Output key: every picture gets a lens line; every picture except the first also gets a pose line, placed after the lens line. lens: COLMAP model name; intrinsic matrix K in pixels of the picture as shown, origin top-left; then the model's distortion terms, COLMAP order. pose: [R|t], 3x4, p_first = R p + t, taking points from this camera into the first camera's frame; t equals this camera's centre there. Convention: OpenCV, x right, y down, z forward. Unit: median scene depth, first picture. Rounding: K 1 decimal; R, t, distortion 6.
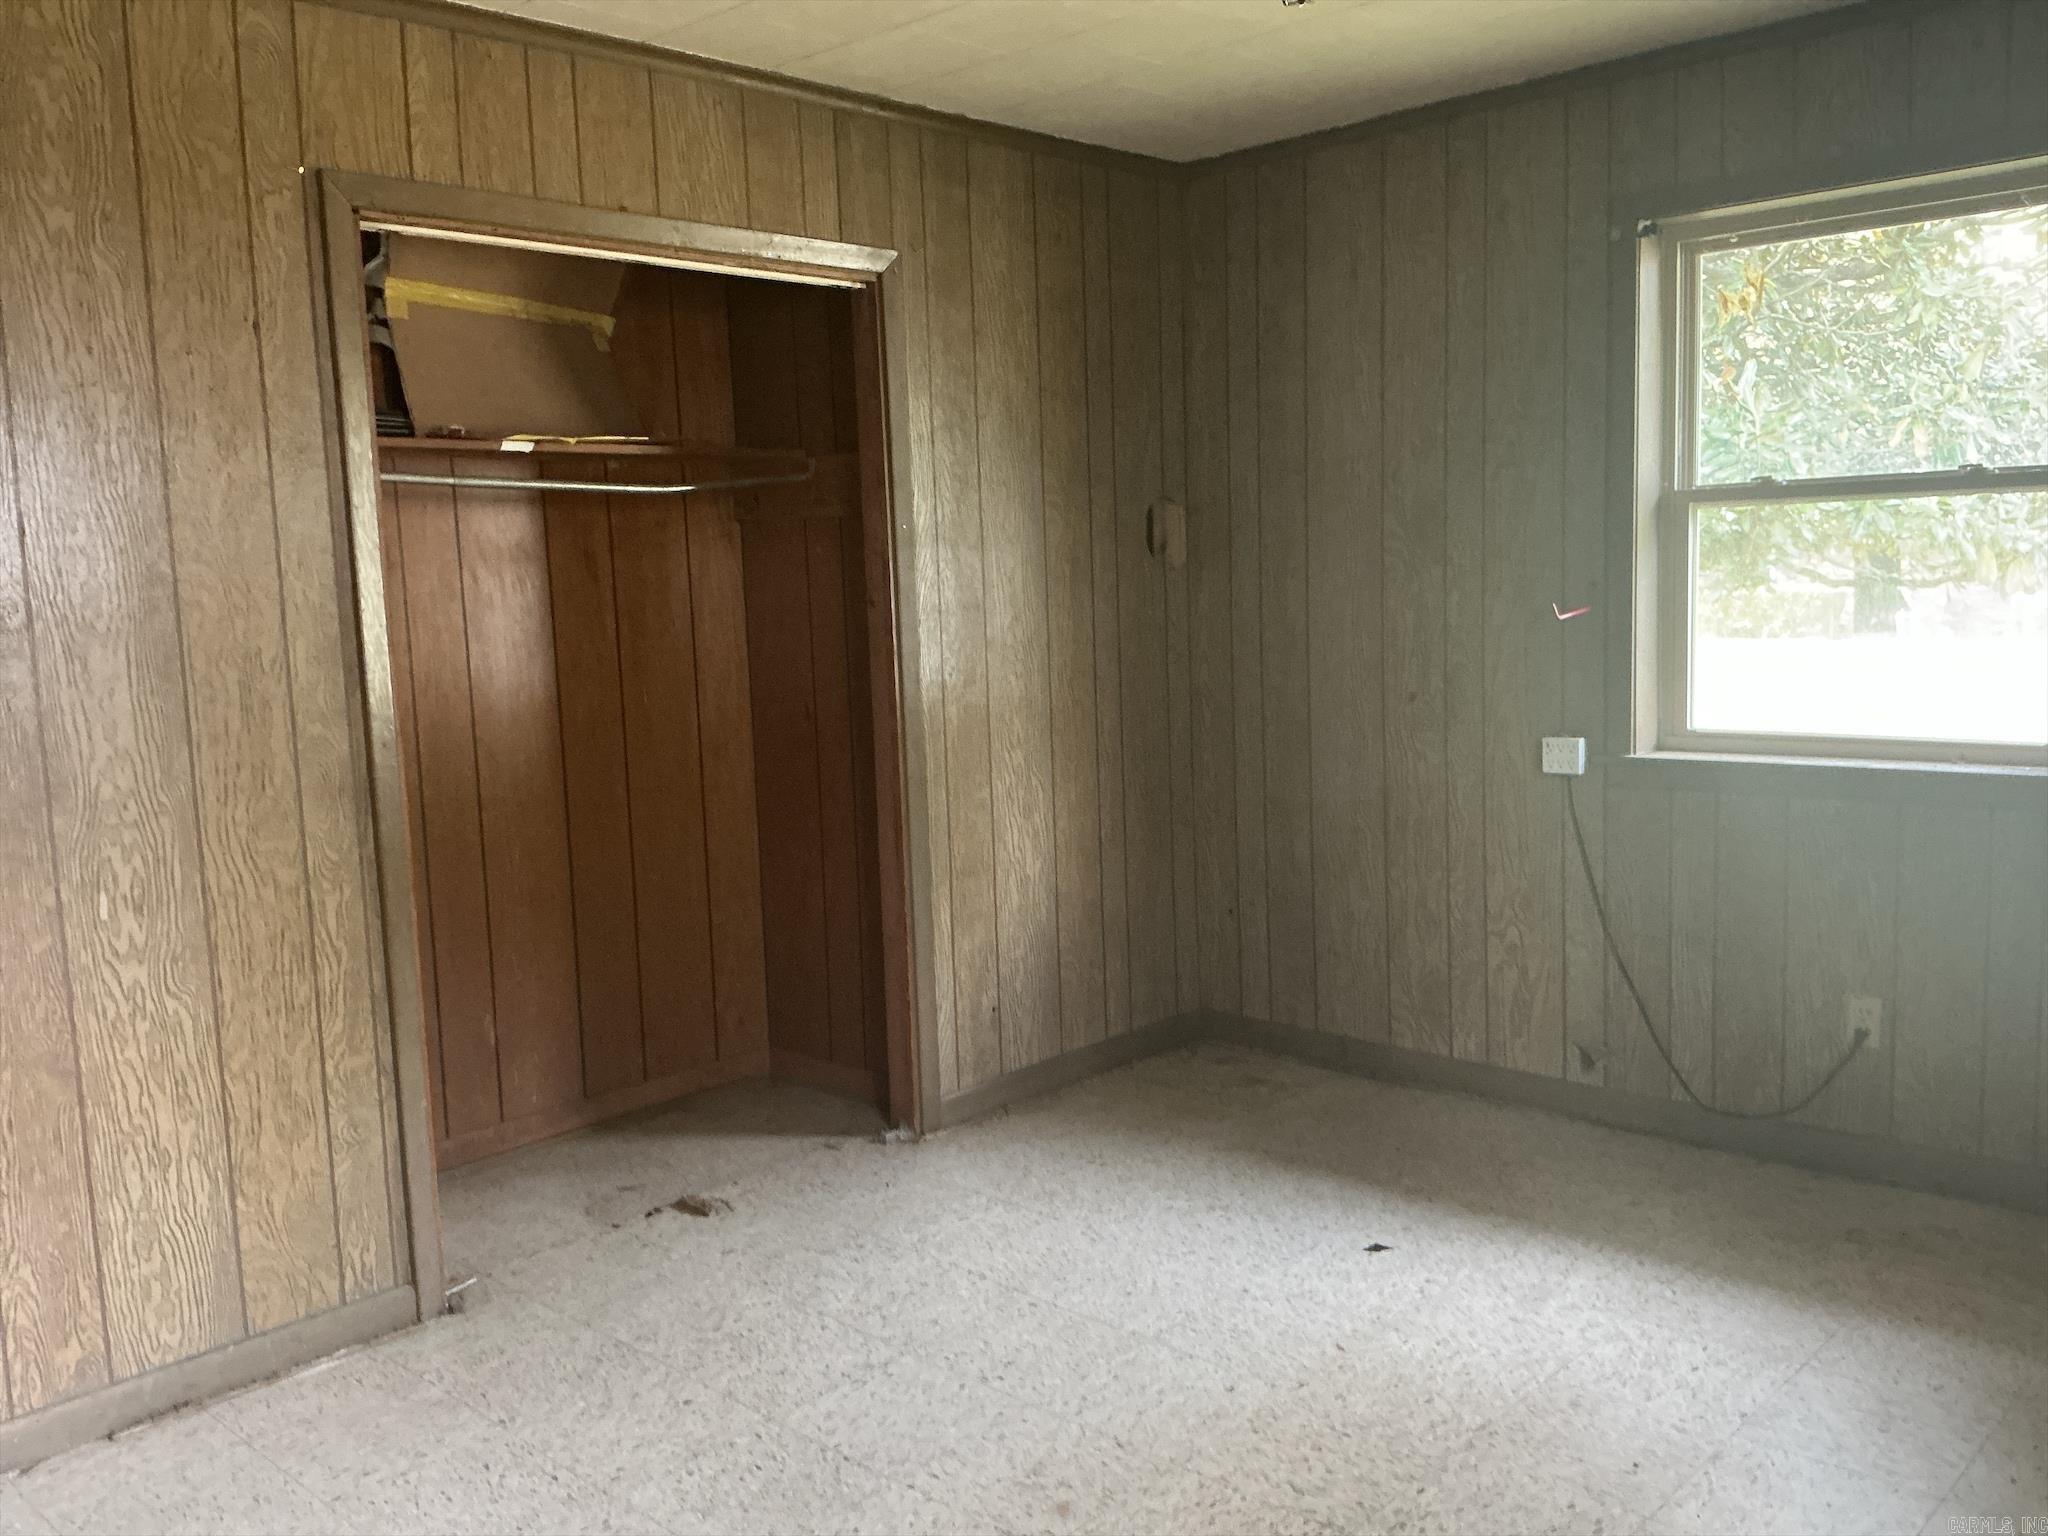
lens RADIAL K [[1718.1, 0, 1024.9], [0, 1718.1, 769.7], [0, 0, 1]] dist [0.090865, -0.175440]
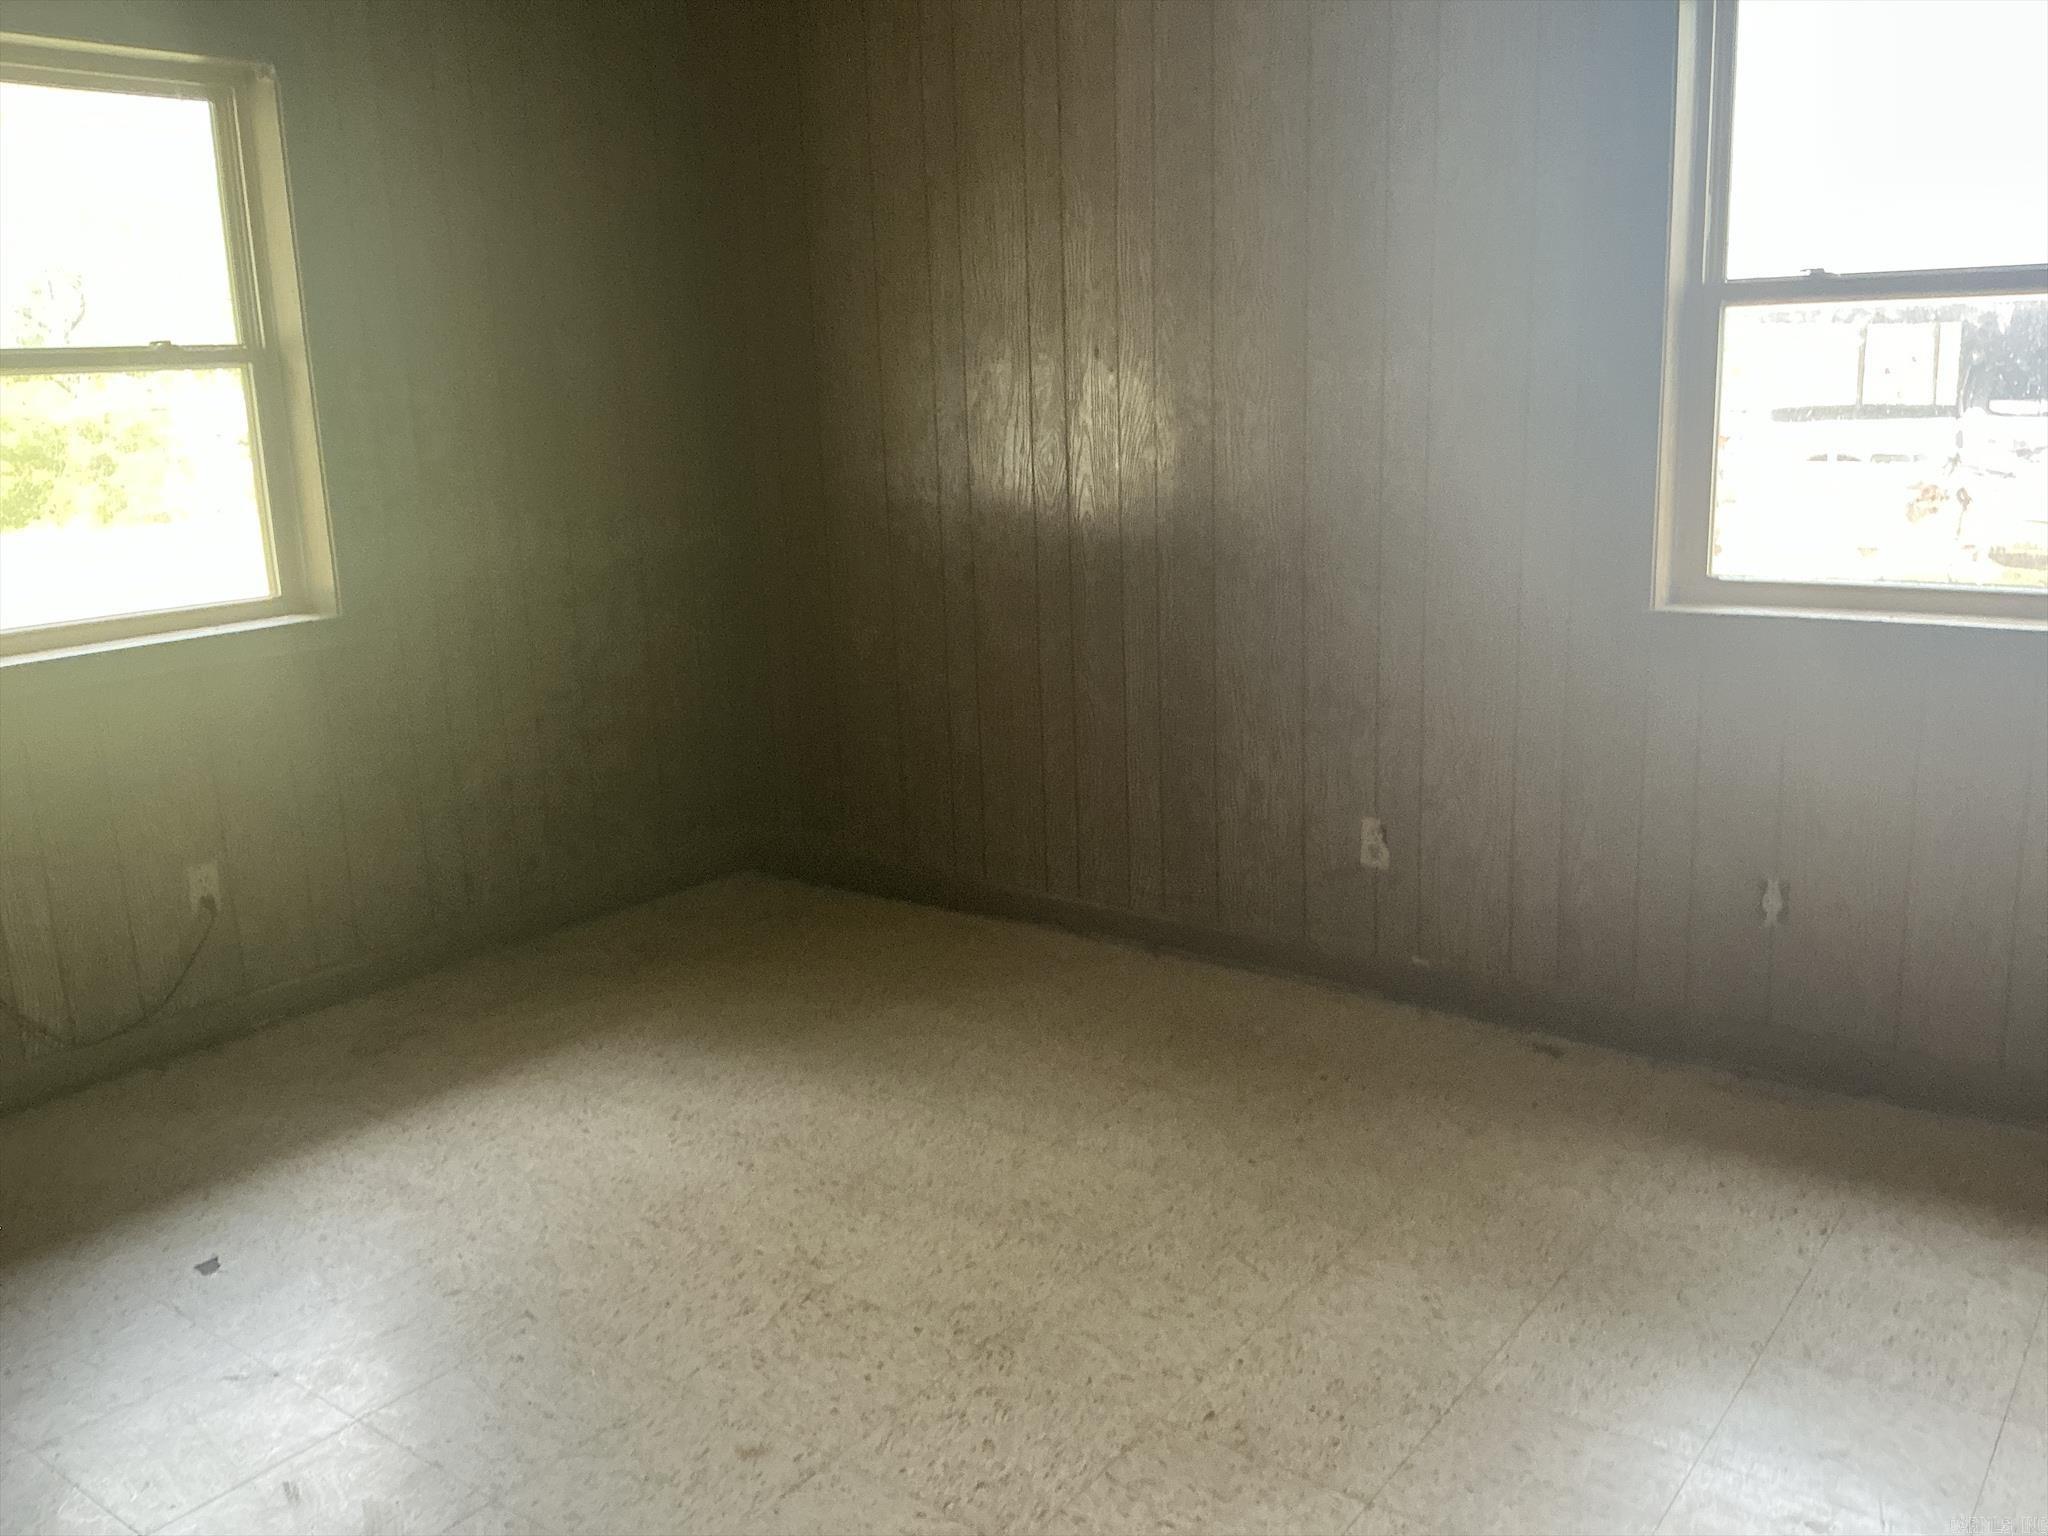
lens RADIAL K [[1718.1, 0, 1025.1], [0, 1718.1, 764.7], [0, 0, 1]] dist [0.090865, -0.175440]
pose [[-0.117083, -0.171013, 0.978287, -0.622819], [0.159508, 0.969036, 0.188486, -0.045103], [-0.980229, 0.178113, -0.086180, 0.684469]]
